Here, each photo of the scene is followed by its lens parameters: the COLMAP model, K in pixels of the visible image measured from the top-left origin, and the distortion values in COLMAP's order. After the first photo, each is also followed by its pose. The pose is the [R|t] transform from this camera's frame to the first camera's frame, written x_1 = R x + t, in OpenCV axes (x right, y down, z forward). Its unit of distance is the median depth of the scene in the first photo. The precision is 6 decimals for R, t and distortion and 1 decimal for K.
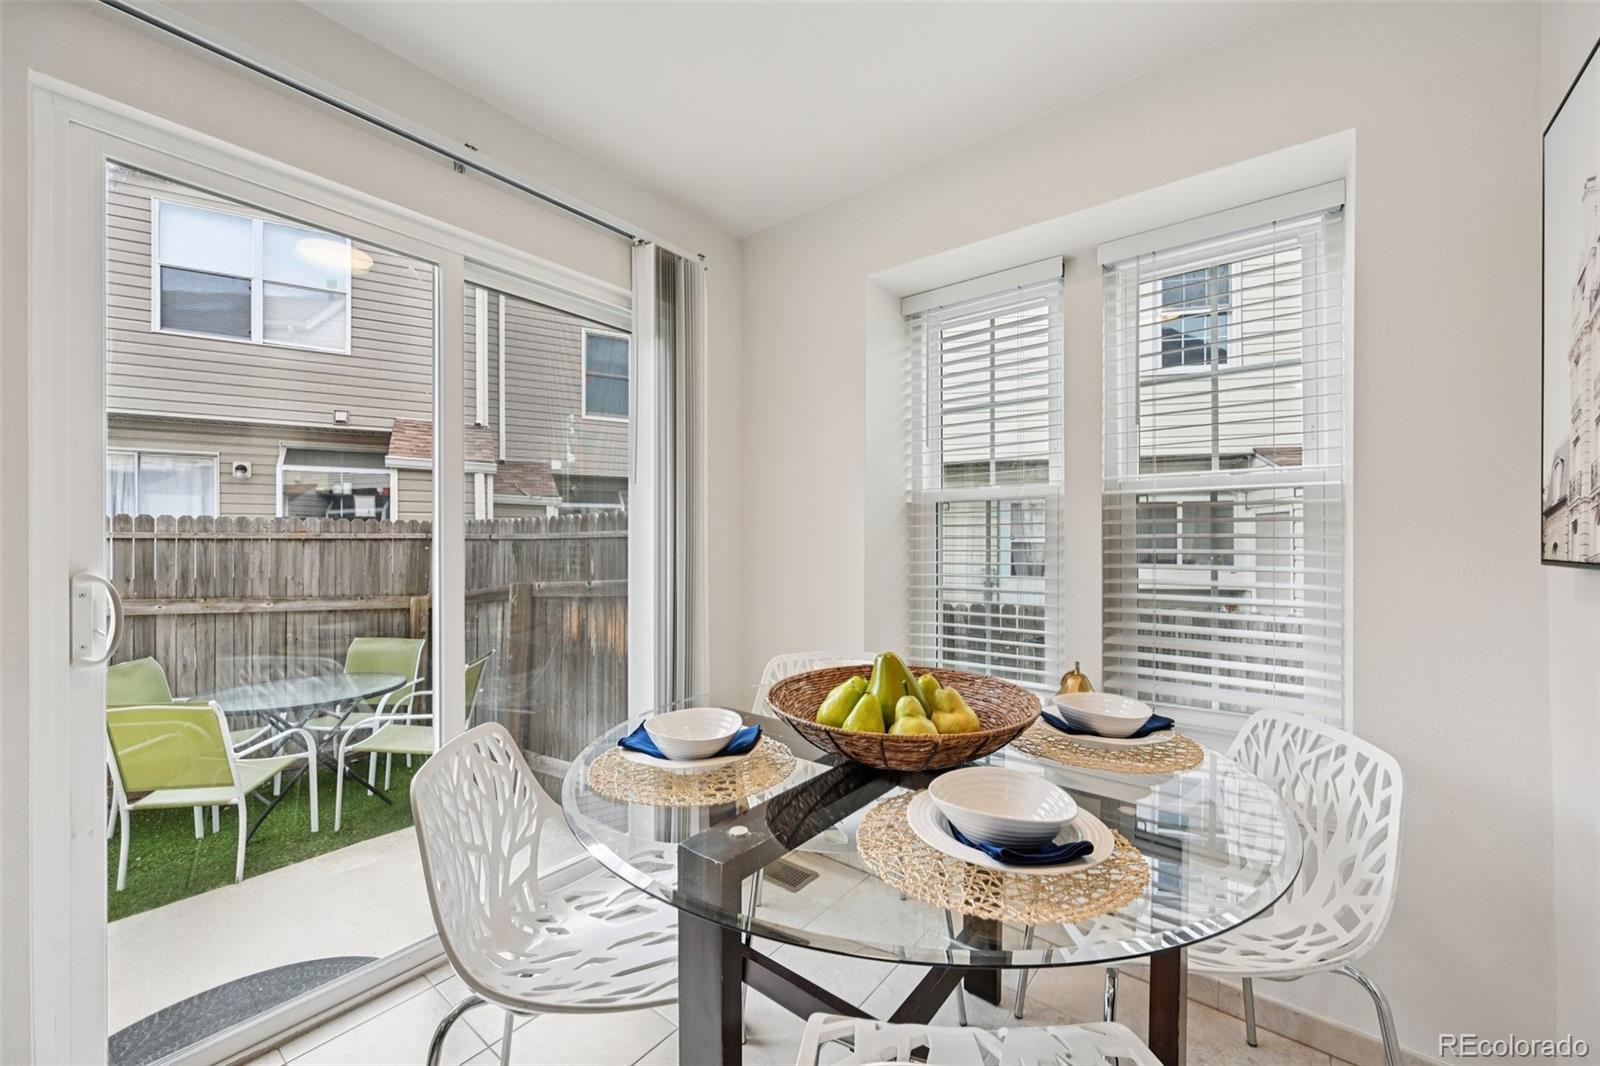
lens RADIAL K [[625.4, 0, 807.1], [0, 625.4, 538.7], [0, 0, 1]] dist [-0.000298, 0.000339]
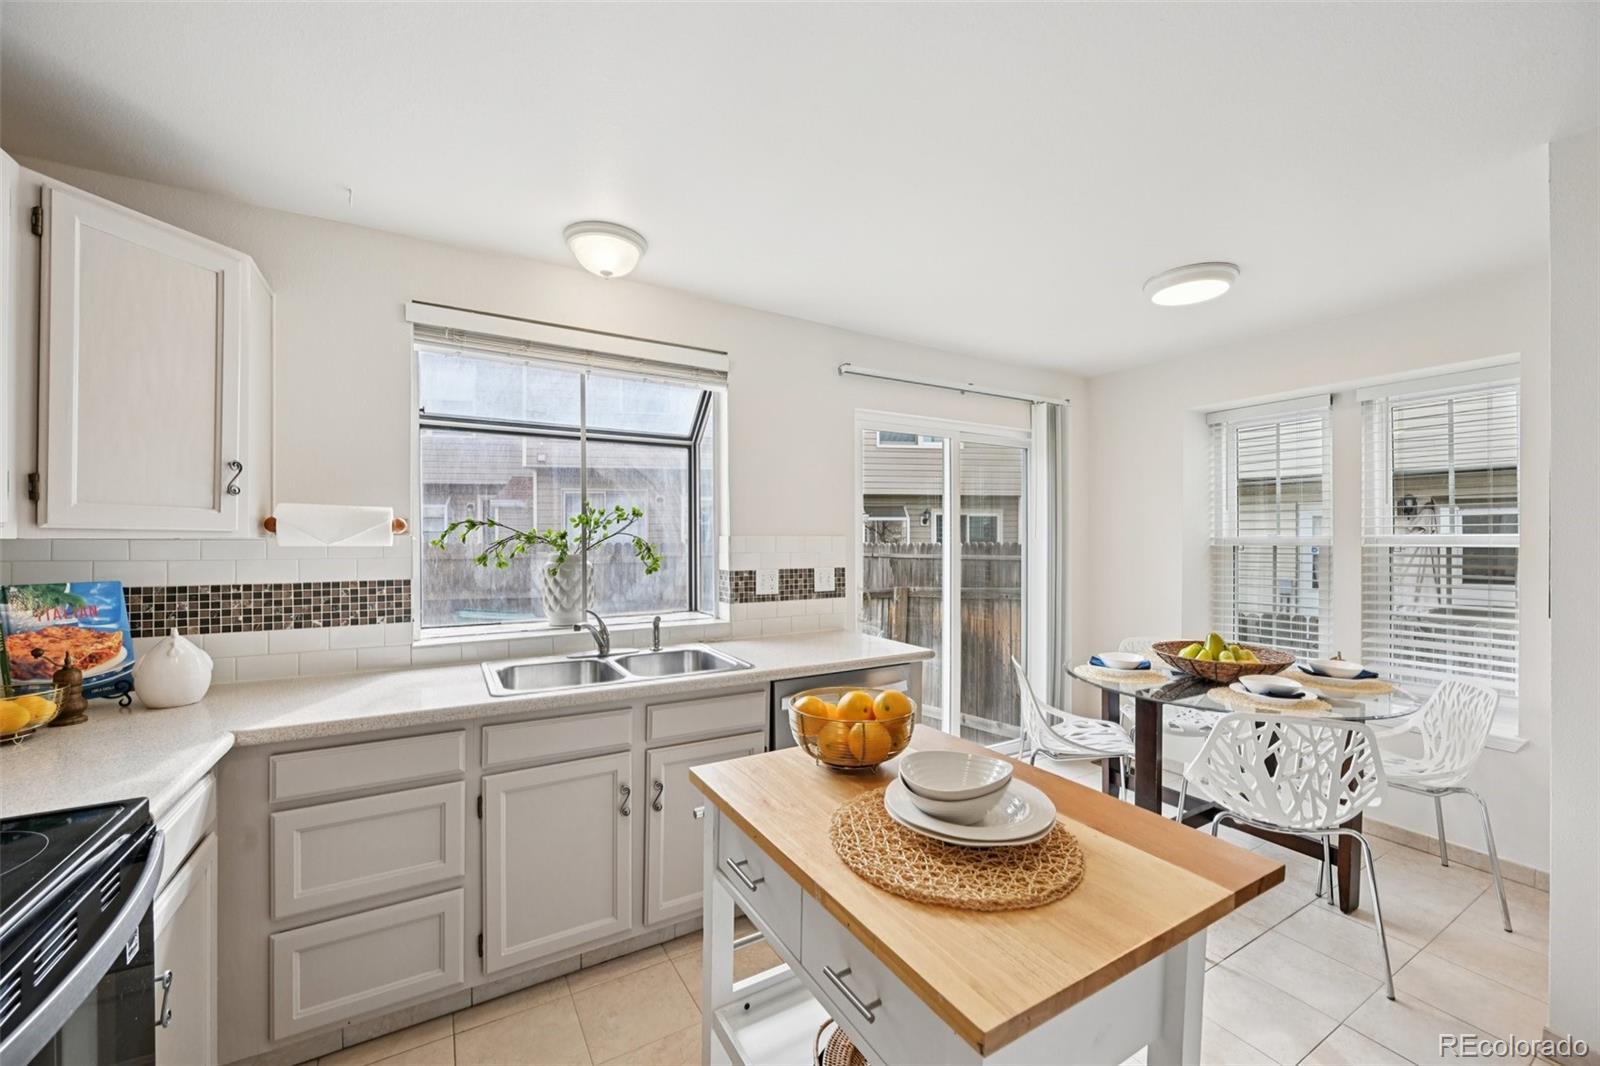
lens RADIAL K [[625.4, 0, 798.3], [0, 625.4, 541.0], [0, 0, 1]] dist [-0.000298, 0.000339]
pose [[0.925346, -0.002501, -0.379115, -0.189029], [0.004737, 0.999976, 0.004966, -0.078438], [0.379094, -0.006391, 0.925336, -0.779489]]
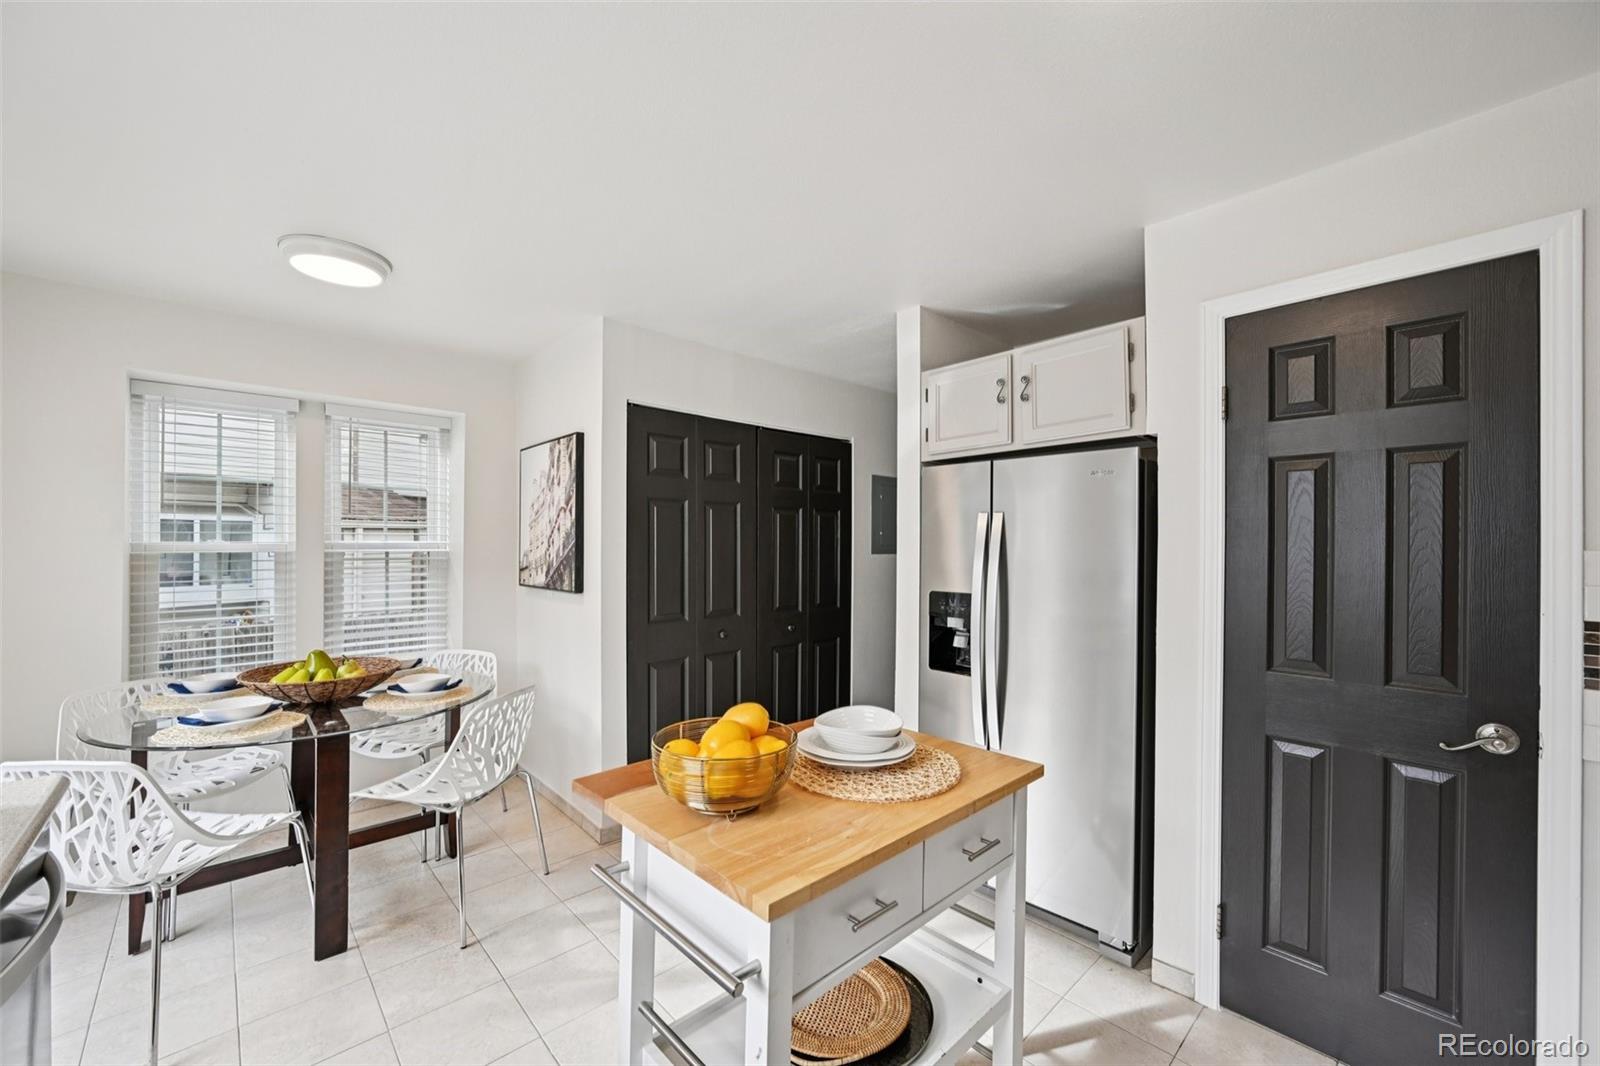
lens RADIAL K [[625.4, 0, 796.0], [0, 625.4, 543.7], [0, 0, 1]] dist [-0.000298, 0.000339]
pose [[0.159135, -0.001010, 0.987256, -0.763722], [-0.003676, 0.999992, 0.001615, -0.079296], [-0.987250, -0.003886, 0.159130, -0.392672]]
